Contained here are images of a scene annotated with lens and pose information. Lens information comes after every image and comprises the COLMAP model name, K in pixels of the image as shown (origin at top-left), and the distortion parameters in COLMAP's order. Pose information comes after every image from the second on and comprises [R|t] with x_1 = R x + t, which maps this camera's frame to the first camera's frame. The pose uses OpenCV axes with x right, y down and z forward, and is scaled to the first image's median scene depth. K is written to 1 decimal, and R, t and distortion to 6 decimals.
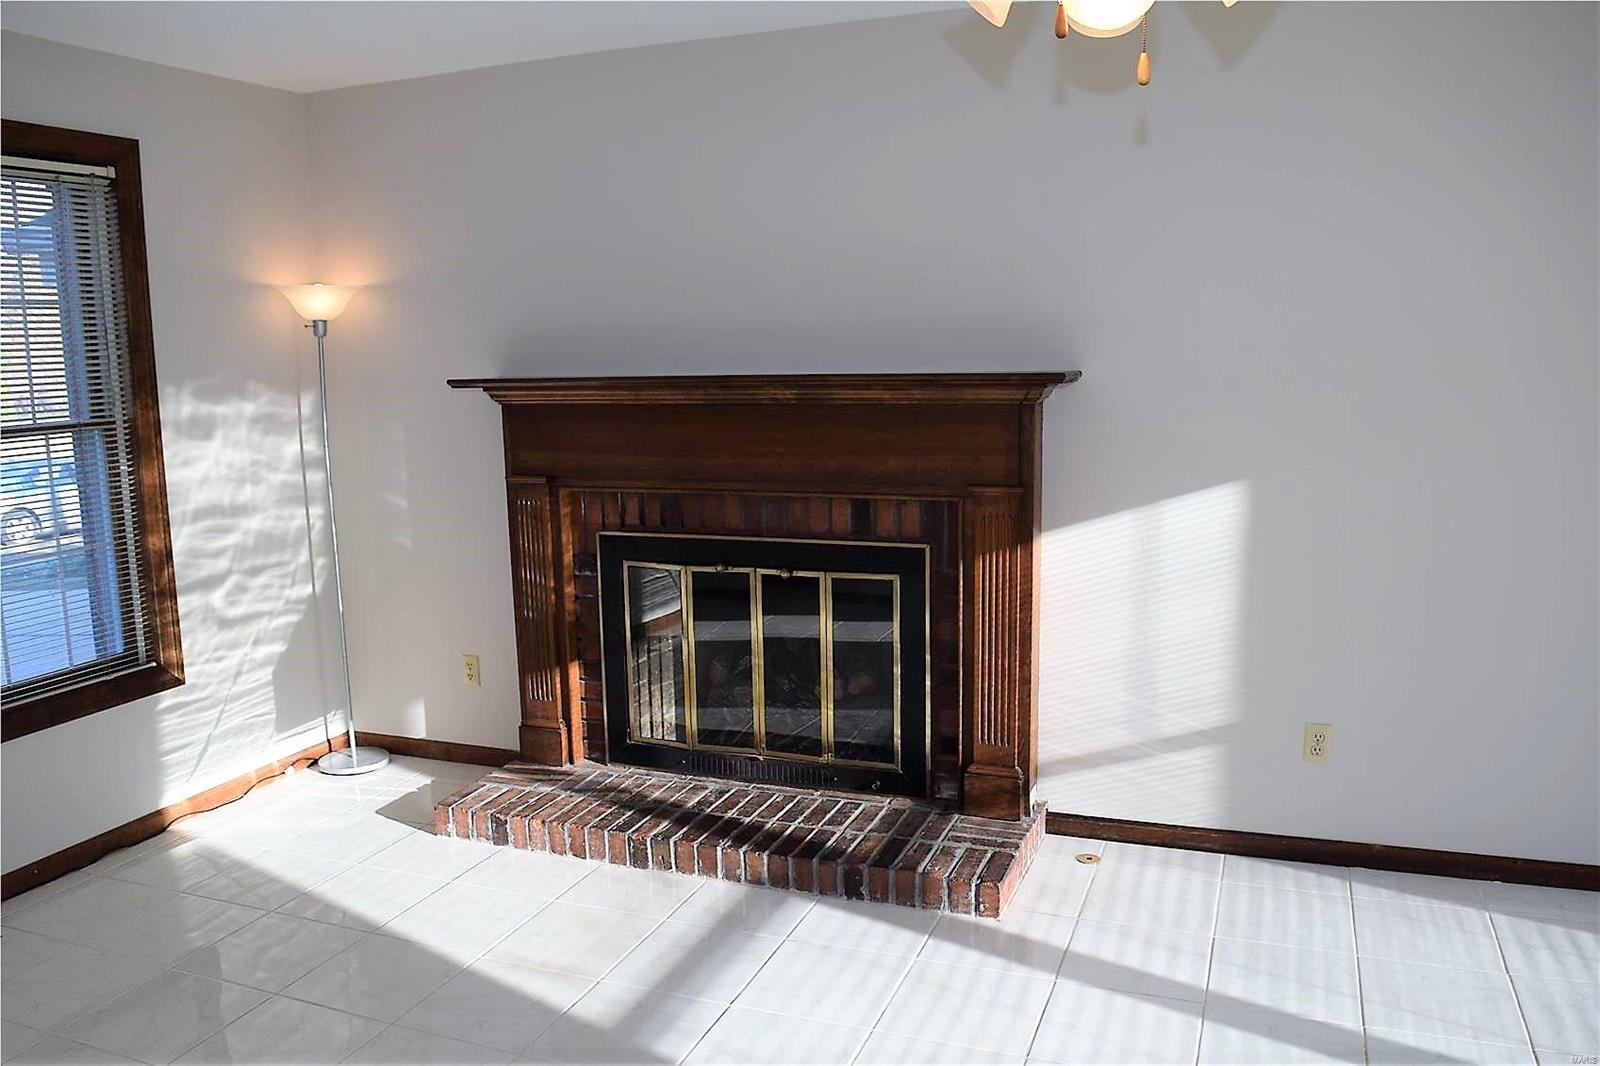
lens RADIAL K [[1262.8, 0, 800.0], [0, 1262.8, 533.0], [0, 0, 1]] dist [-0.128311, 0.065031]
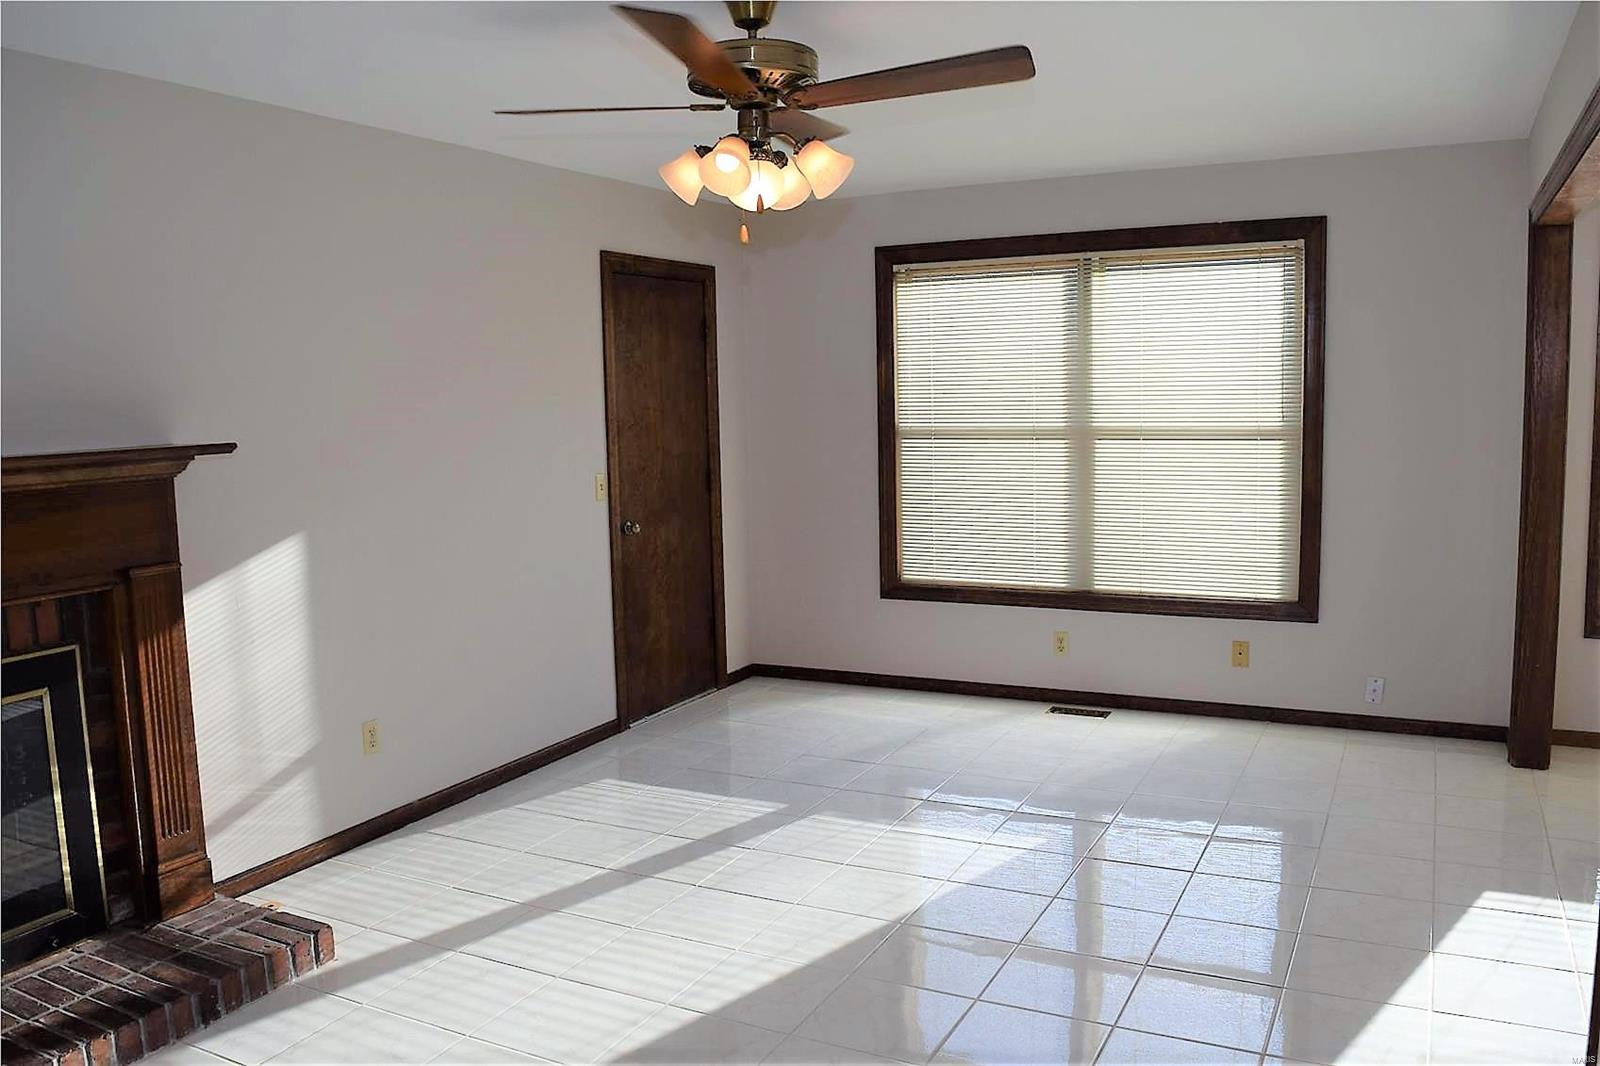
lens RADIAL K [[1262.8, 0, 800.0], [0, 1262.8, 533.0], [0, 0, 1]] dist [-0.128311, 0.065031]
pose [[0.094543, -0.092723, 0.991193, -0.740453], [0.173798, 0.981900, 0.075276, -0.046783], [-0.980233, 0.165150, 0.108947, 0.418804]]
